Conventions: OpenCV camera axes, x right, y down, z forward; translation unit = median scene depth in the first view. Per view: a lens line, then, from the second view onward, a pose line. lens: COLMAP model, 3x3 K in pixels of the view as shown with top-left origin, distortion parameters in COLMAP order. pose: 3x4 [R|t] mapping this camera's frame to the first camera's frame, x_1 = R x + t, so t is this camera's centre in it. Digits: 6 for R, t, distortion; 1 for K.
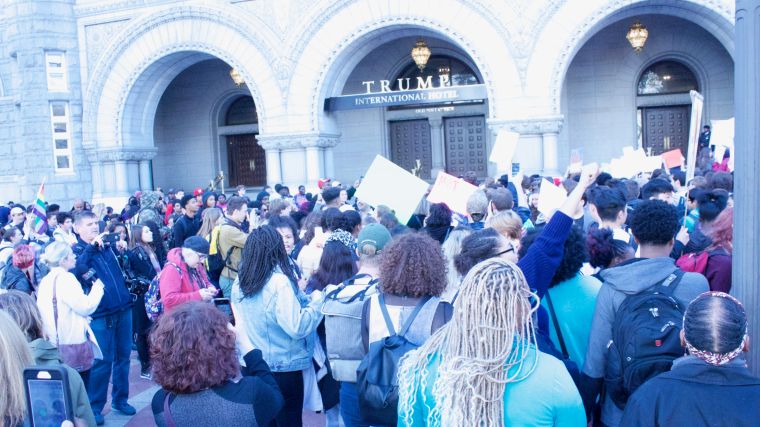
lens RADIAL K [[827.1, 0, 376.0], [0, 827.1, 209.0], [0, 0, 1]] dist [-0.089663, 0.000000]
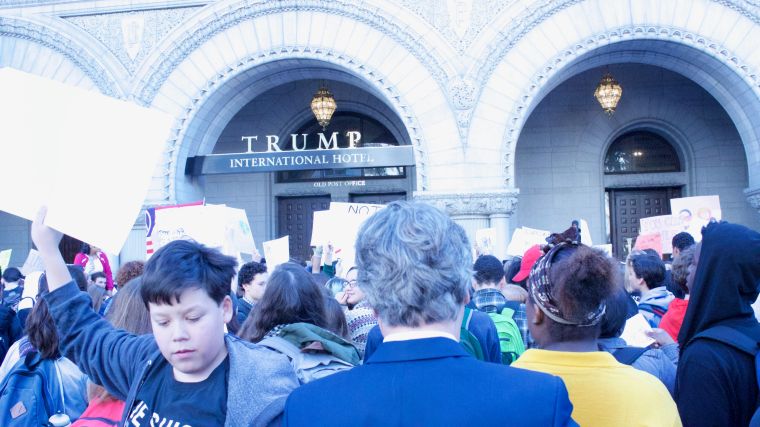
lens RADIAL K [[827.1, 0, 383.3], [0, 827.1, 207.6], [0, 0, 1]] dist [-0.089663, 0.000000]
pose [[0.990377, 0.038519, 0.132929, 0.012920], [-0.019410, 0.989653, -0.142160, 0.007098], [-0.137030, 0.138212, 0.980877, 0.290197]]
